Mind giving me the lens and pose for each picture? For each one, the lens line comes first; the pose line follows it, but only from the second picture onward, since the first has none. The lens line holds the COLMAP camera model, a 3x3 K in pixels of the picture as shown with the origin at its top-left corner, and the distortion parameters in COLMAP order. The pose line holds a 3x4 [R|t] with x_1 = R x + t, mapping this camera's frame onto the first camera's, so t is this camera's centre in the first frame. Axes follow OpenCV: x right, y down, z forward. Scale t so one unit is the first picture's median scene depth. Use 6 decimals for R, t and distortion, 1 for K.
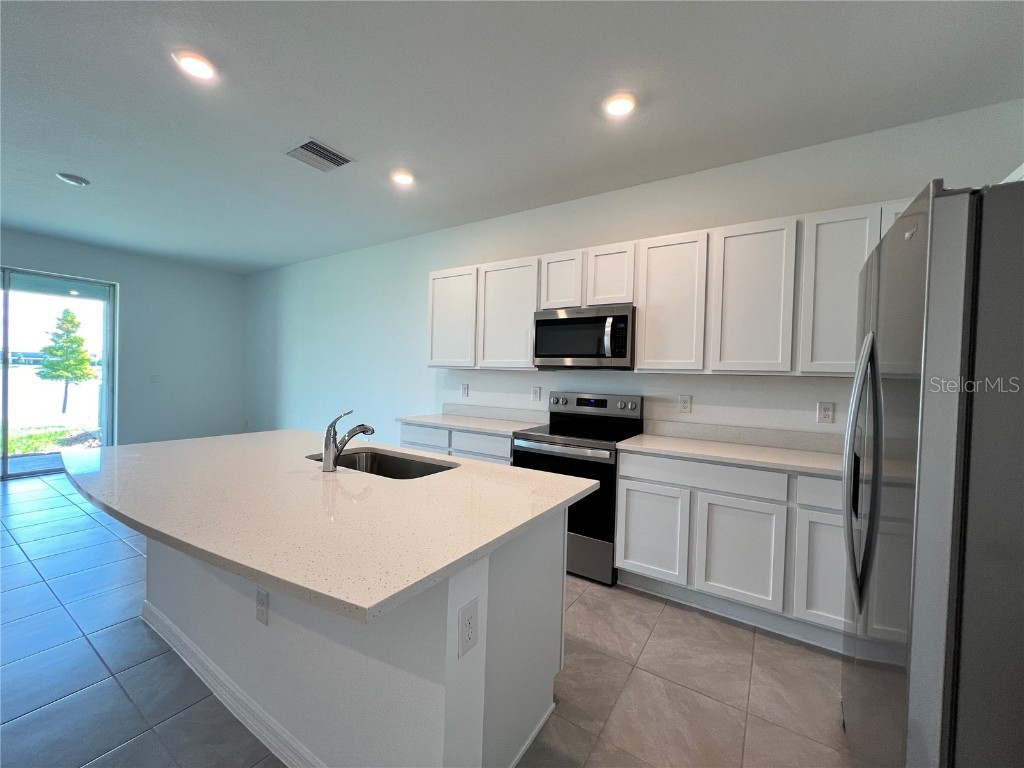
lens RADIAL K [[411.0, 0, 510.6], [0, 411.0, 380.0], [0, 0, 1]] dist [-0.000677, 0.000390]
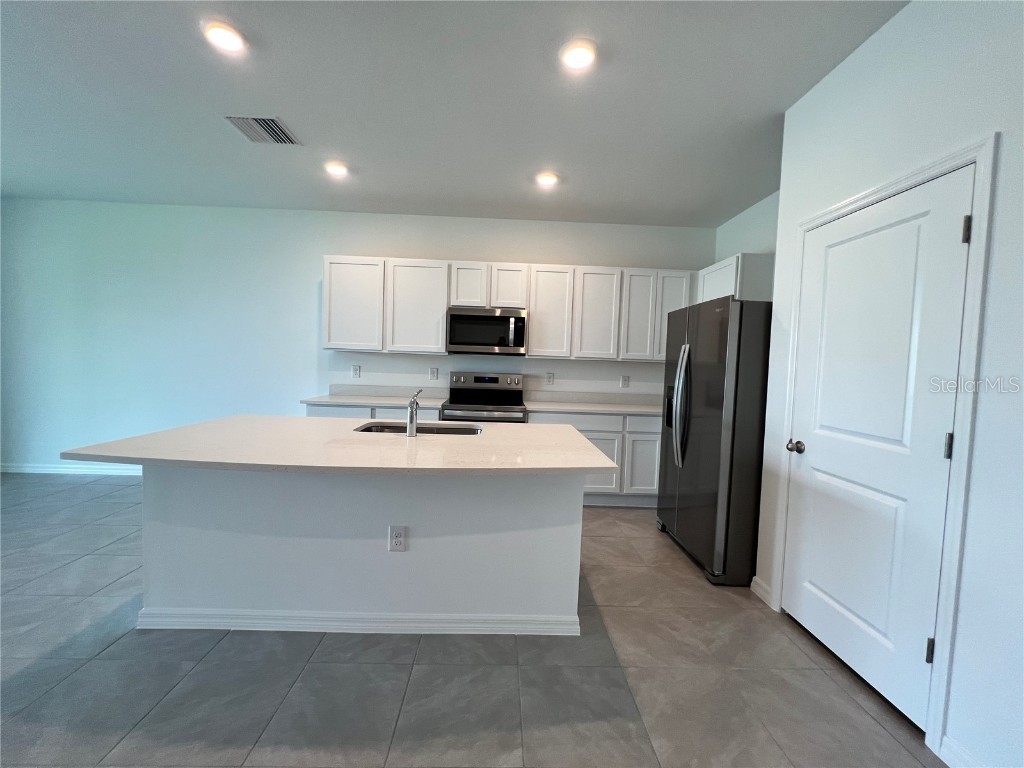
lens RADIAL K [[409.2, 0, 510.2], [0, 409.2, 377.9], [0, 0, 1]] dist [-0.004146, 0.000987]
pose [[0.821893, -0.022359, 0.569204, -0.511424], [-0.005669, 0.998859, 0.047422, -0.013973], [-0.569614, -0.042203, 0.820828, -0.124533]]
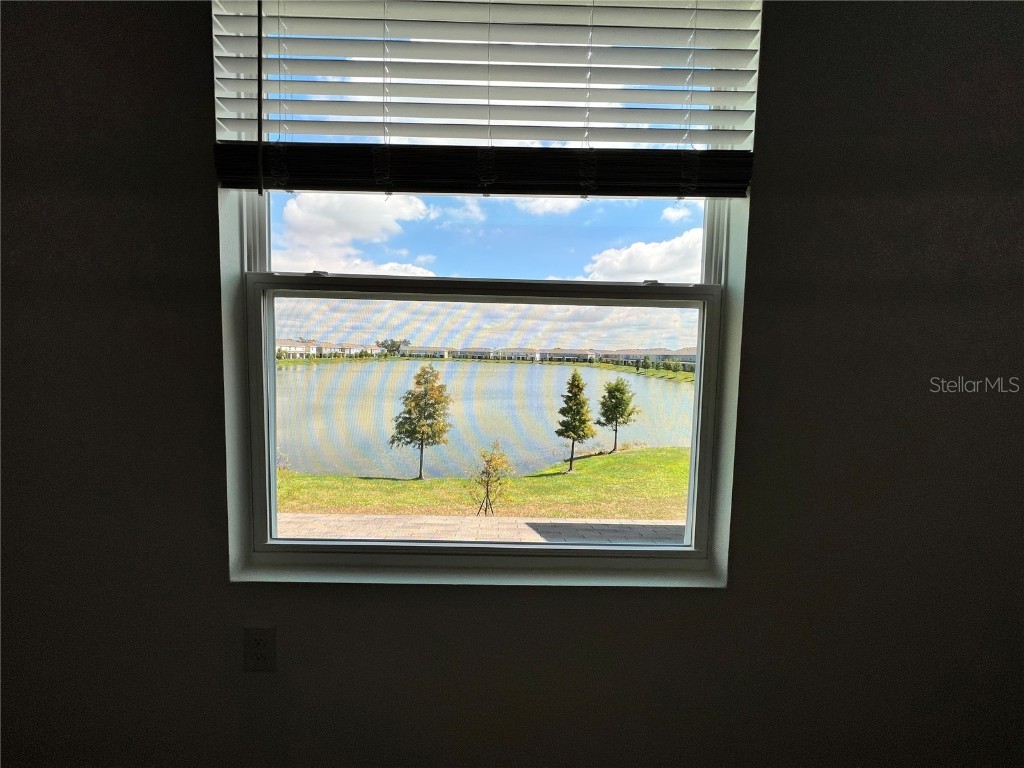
lens RADIAL K [[409.2, 0, 513.1], [0, 409.2, 386.5], [0, 0, 1]] dist [-0.004146, 0.000987]
pose [[0.566407, 0.052882, -0.822427, -1.554022], [-0.014178, 0.998417, 0.054434, -1.128001], [0.824003, -0.019171, 0.566260, 1.392556]]
